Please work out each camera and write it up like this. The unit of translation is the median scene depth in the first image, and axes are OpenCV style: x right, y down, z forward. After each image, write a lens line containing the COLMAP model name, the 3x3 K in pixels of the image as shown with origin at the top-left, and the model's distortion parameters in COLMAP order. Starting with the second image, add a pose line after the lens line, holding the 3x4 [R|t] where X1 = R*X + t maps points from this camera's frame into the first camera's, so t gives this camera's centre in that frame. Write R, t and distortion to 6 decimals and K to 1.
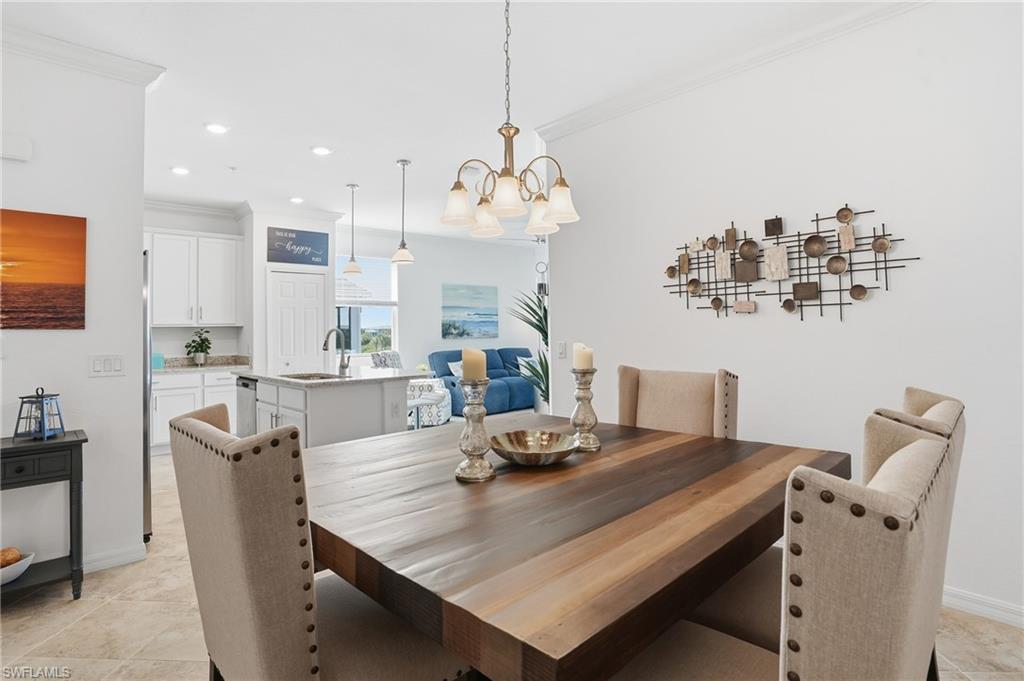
lens RADIAL K [[520.1, 0, 507.3], [0, 520.1, 320.7], [0, 0, 1]] dist [-0.051928, 0.020399]
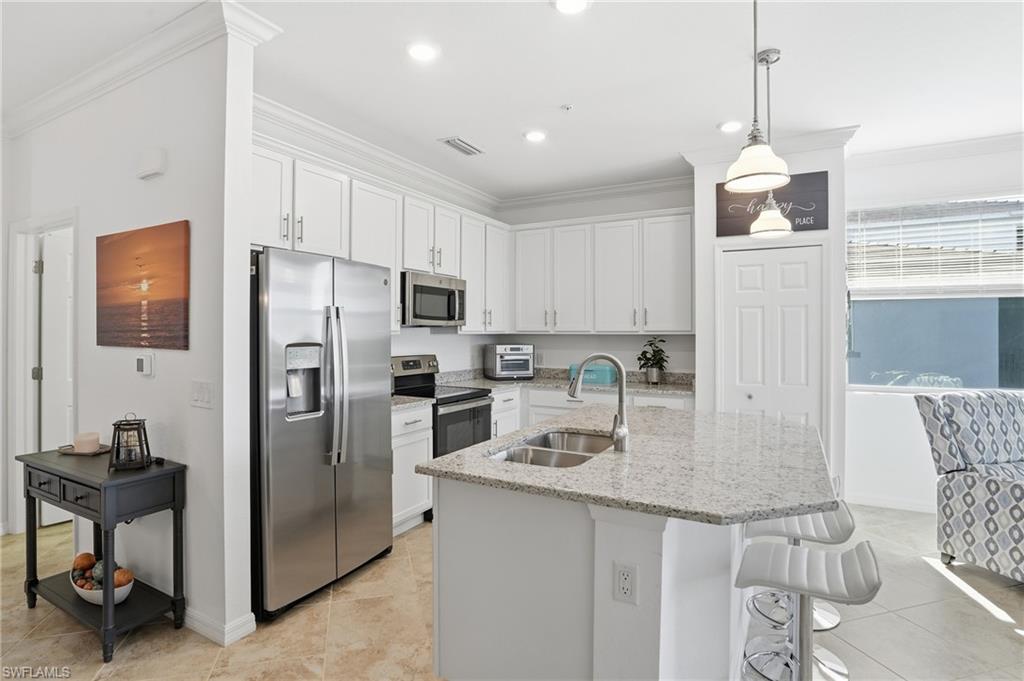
lens RADIAL K [[520.1, 0, 508.2], [0, 520.1, 330.0], [0, 0, 1]] dist [-0.051928, 0.020399]
pose [[0.318354, 0.015208, -0.947850, 0.073702], [0.011516, 0.999735, 0.019909, -0.012535], [0.947902, -0.017253, 0.318095, 0.542111]]
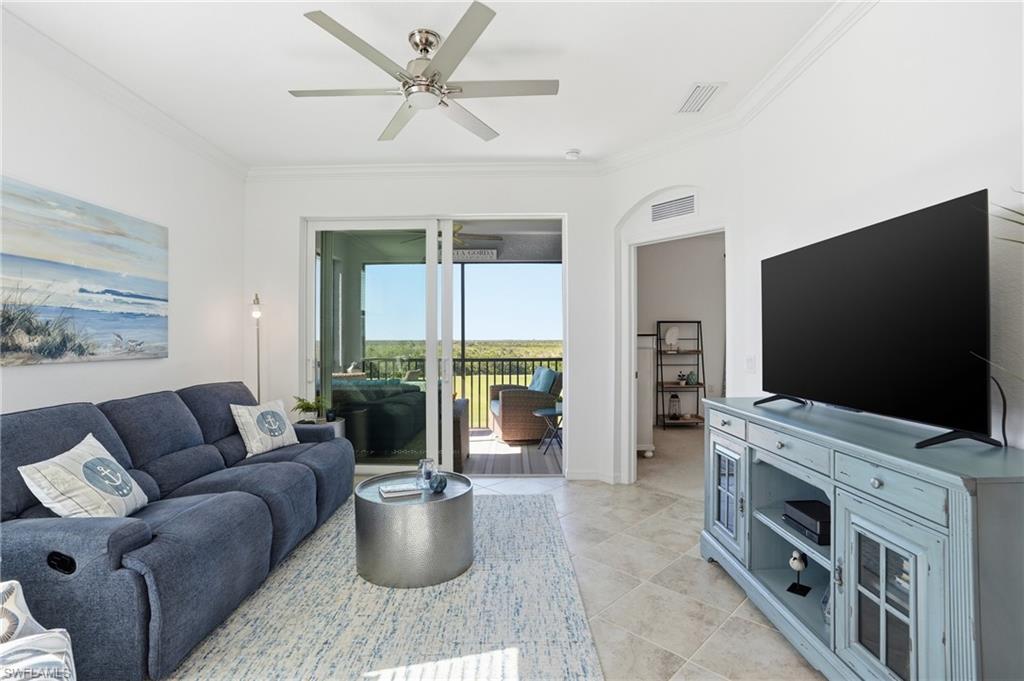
lens RADIAL K [[481.2, 0, 506.6], [0, 481.2, 338.0], [0, 0, 1]] dist [-0.062805, 0.020512]
pose [[0.693587, 0.017656, 0.720156, -0.147227], [-0.023836, 0.999715, -0.001552, 0.018849], [-0.719978, -0.016089, 0.693810, 0.907493]]
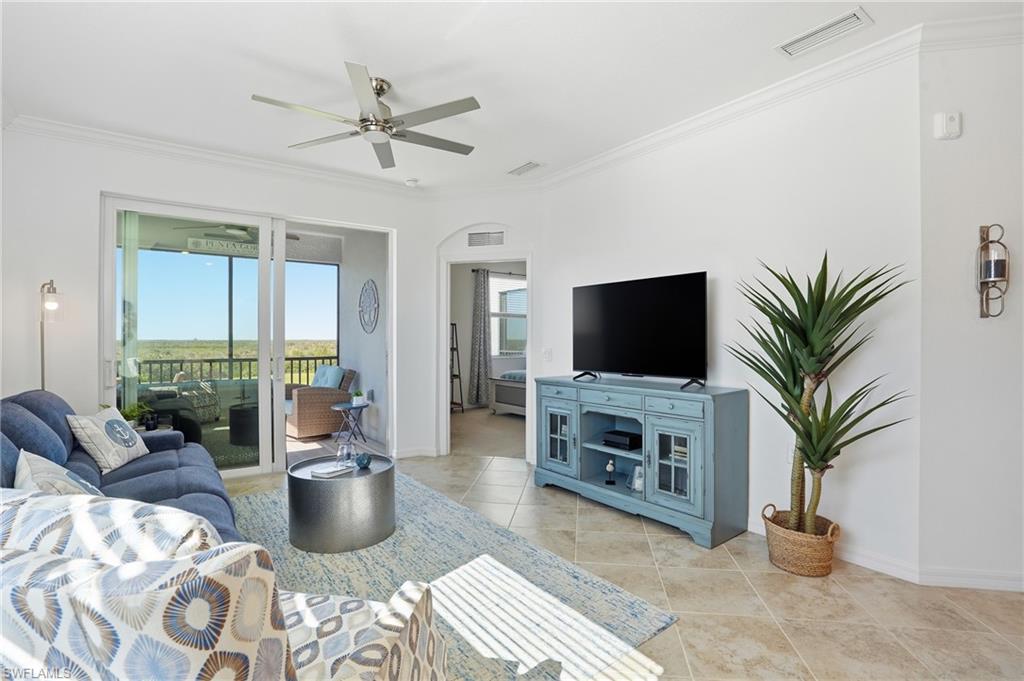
lens RADIAL K [[481.2, 0, 508.7], [0, 481.2, 340.8], [0, 0, 1]] dist [-0.062805, 0.020512]
pose [[0.118277, 0.013304, 0.992892, -0.365502], [-0.021440, 0.999711, -0.010841, 0.027211], [-0.992749, -0.020005, 0.118528, 1.044786]]
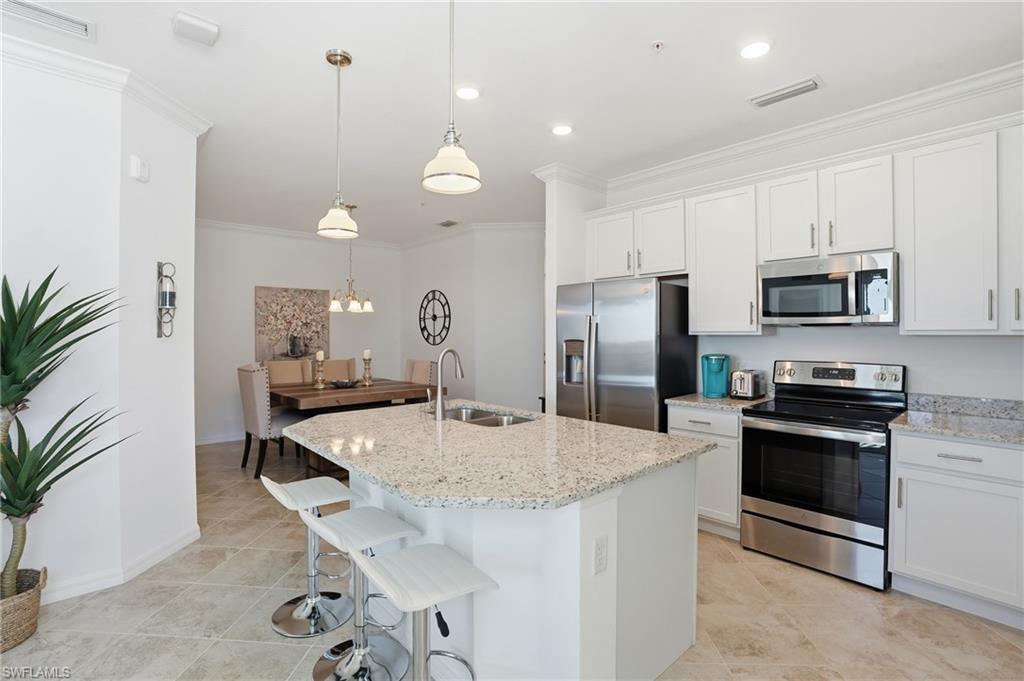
lens RADIAL K [[481.2, 0, 508.0], [0, 481.2, 335.4], [0, 0, 1]] dist [-0.062805, 0.020512]
pose [[-0.999493, 0.020138, 0.024652, -0.301761], [0.019728, 0.999665, -0.016764, 0.008024], [-0.024981, -0.016269, -0.999556, 1.159622]]
